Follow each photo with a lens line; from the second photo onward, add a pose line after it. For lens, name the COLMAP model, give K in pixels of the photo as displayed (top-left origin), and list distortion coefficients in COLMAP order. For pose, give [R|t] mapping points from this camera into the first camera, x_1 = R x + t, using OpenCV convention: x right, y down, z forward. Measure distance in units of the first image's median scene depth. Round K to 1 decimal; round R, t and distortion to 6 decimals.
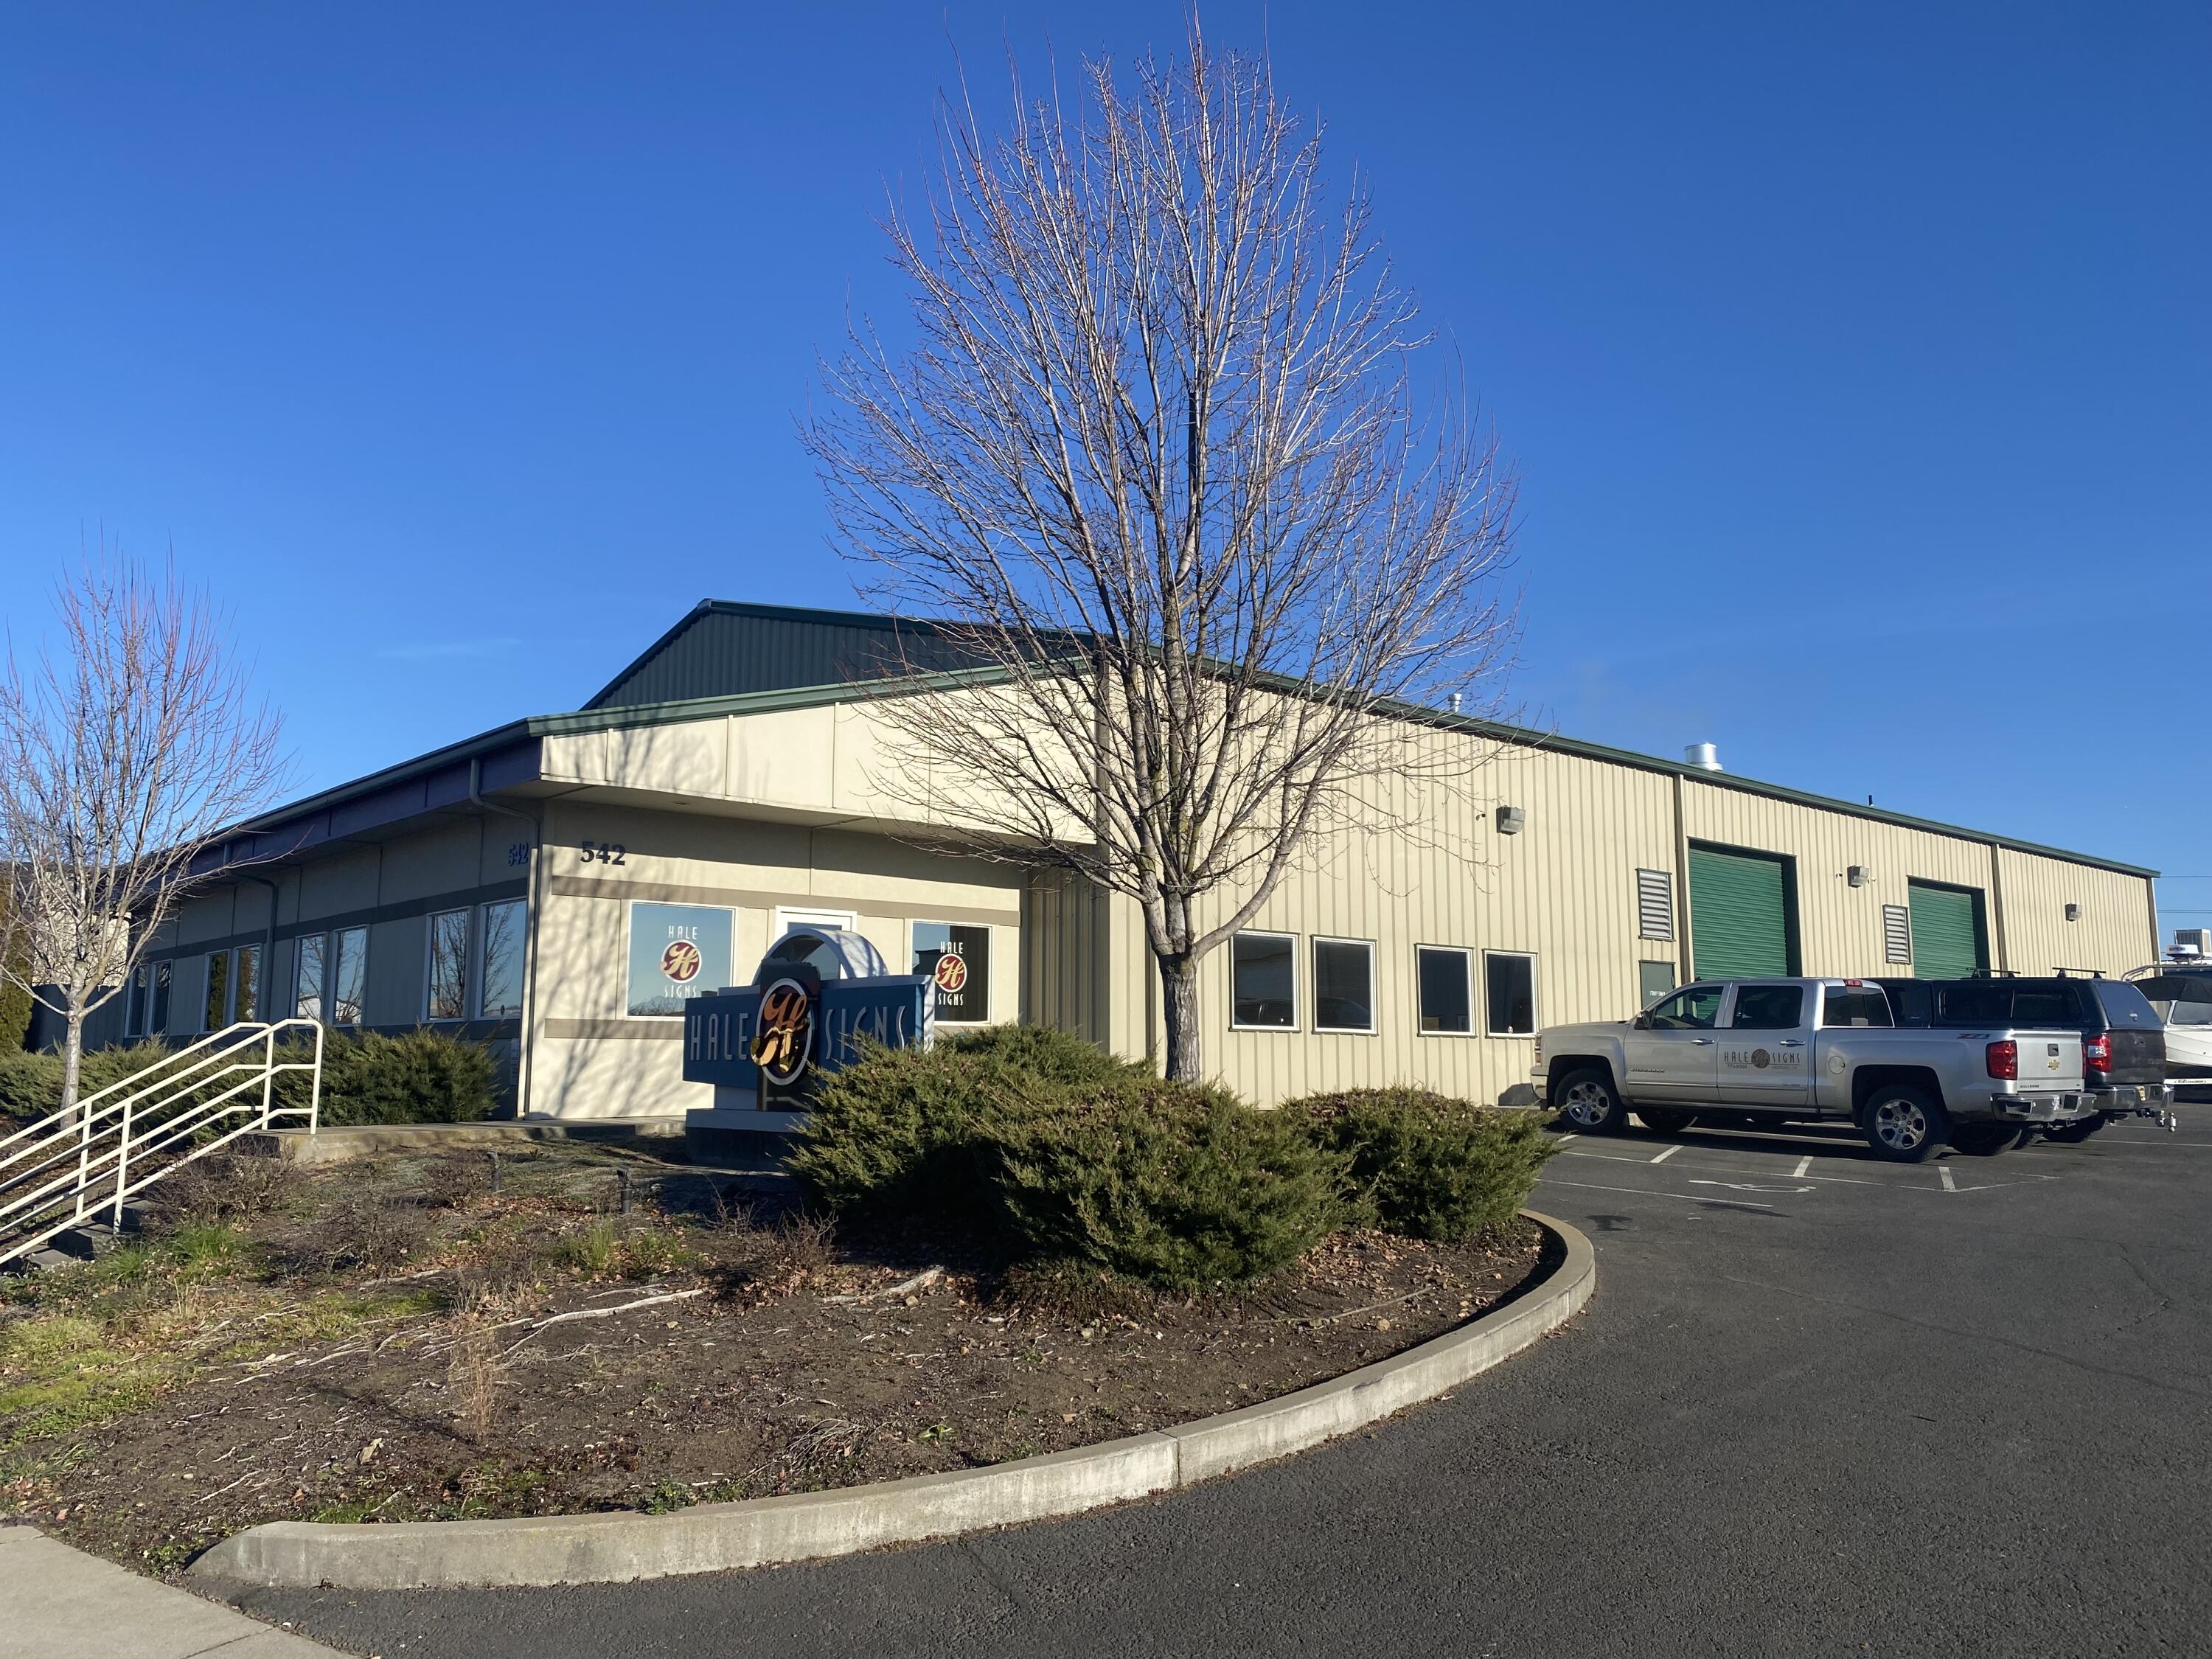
lens RADIAL K [[1693.8, 0, 1104.0], [0, 1693.8, 787.6], [0, 0, 1]] dist [0.096876, -0.168018]
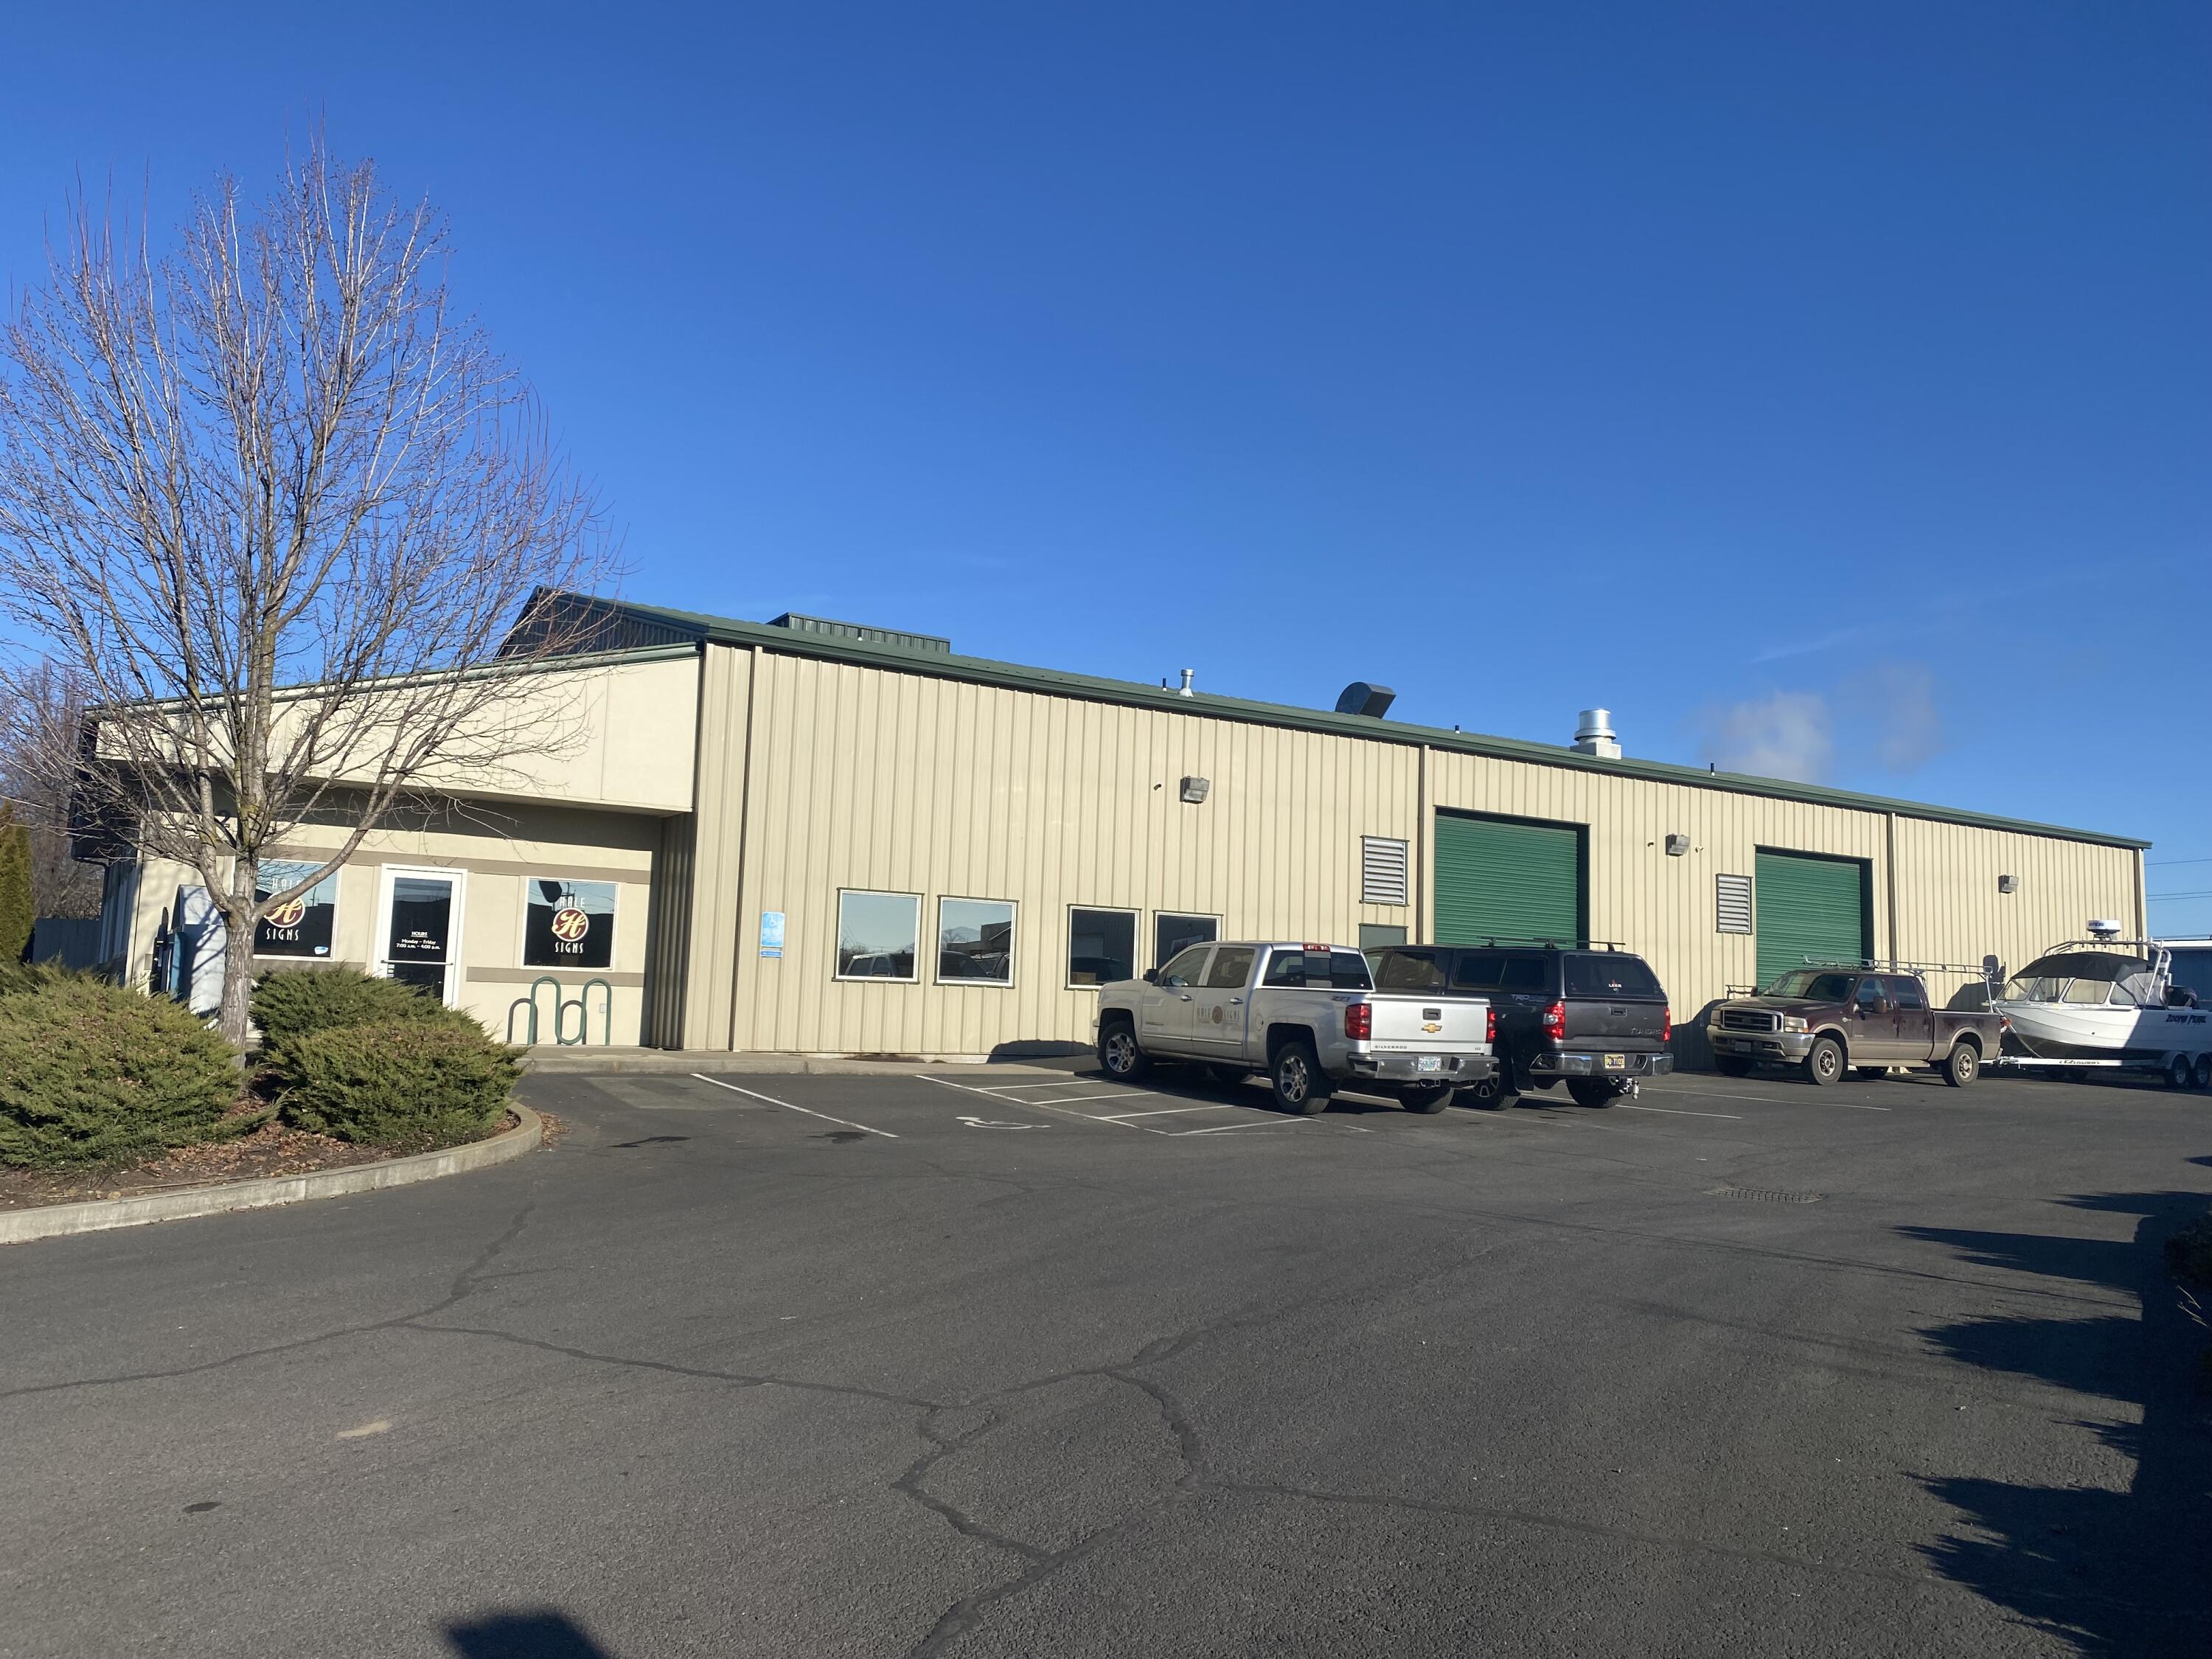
lens RADIAL K [[1693.8, 0, 1104.0], [0, 1693.8, 787.6], [0, 0, 1]] dist [0.096876, -0.168018]
pose [[0.987121, 0.007890, -0.159781, 0.376288], [-0.003291, 0.999573, 0.029030, -0.013742], [0.159941, -0.028130, 0.986726, -0.056366]]
